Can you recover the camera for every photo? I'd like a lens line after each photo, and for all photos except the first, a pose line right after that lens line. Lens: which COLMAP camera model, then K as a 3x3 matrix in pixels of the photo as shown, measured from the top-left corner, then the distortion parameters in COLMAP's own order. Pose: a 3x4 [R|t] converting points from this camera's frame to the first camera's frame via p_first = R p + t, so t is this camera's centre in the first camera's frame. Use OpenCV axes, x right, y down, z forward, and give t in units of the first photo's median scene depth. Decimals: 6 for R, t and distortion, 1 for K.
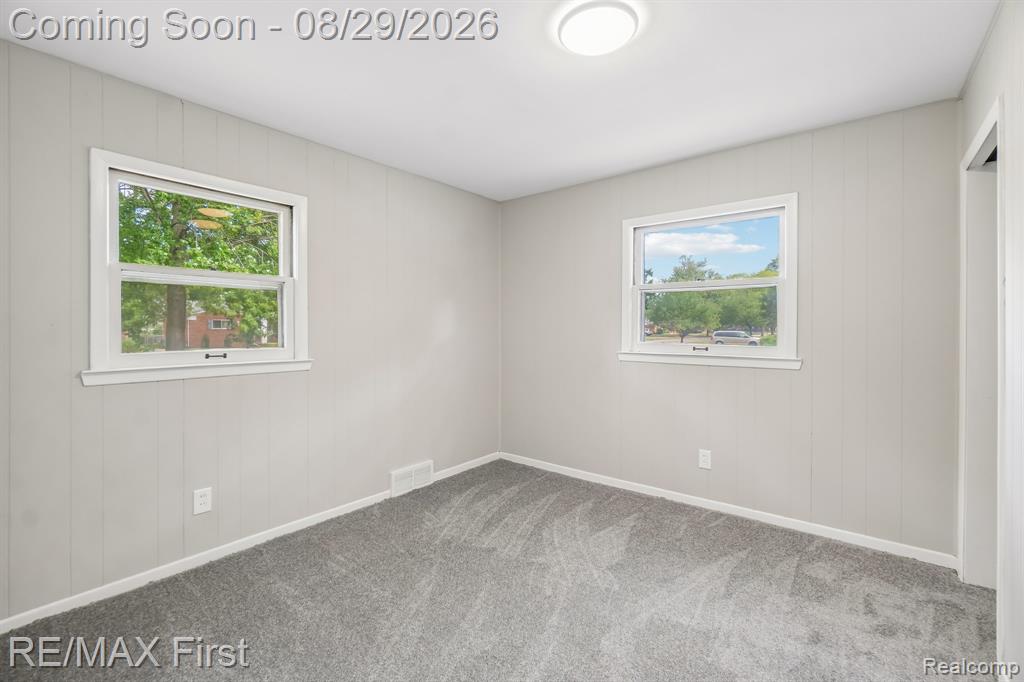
lens RADIAL K [[443.6, 0, 514.8], [0, 443.6, 331.9], [0, 0, 1]] dist [-0.007890, 0.000703]
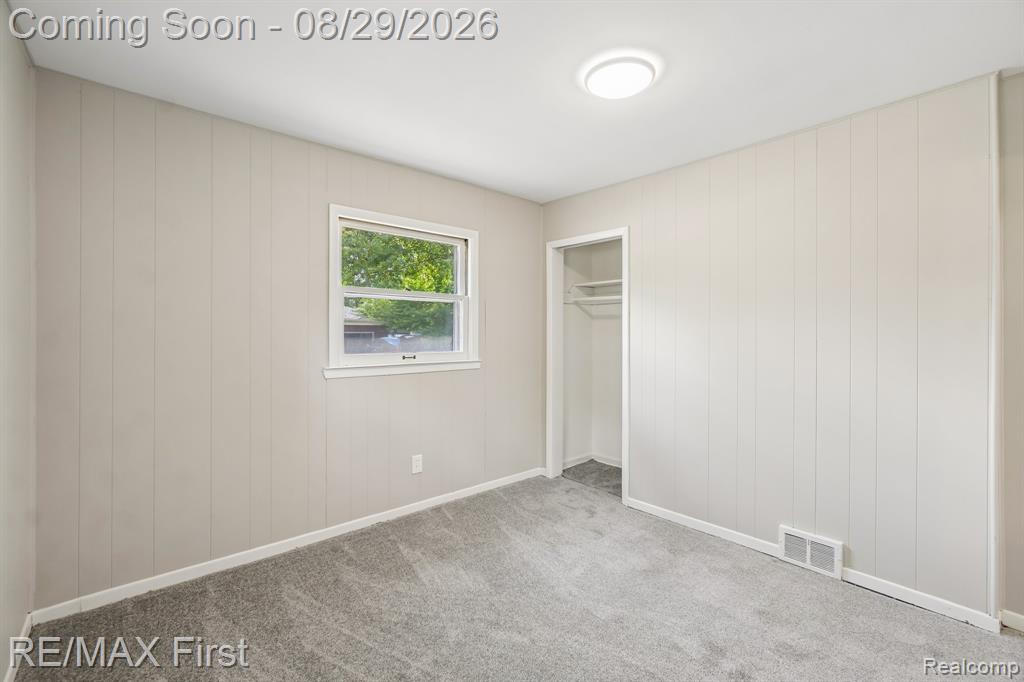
lens RADIAL K [[443.6, 0, 514.8], [0, 443.6, 331.9], [0, 0, 1]] dist [-0.007890, 0.000703]
pose [[0.166420, 0.000201, 0.986055, -0.626191], [0.009886, 0.999949, -0.001872, -0.018447], [-0.986005, 0.010059, 0.166409, 0.679389]]
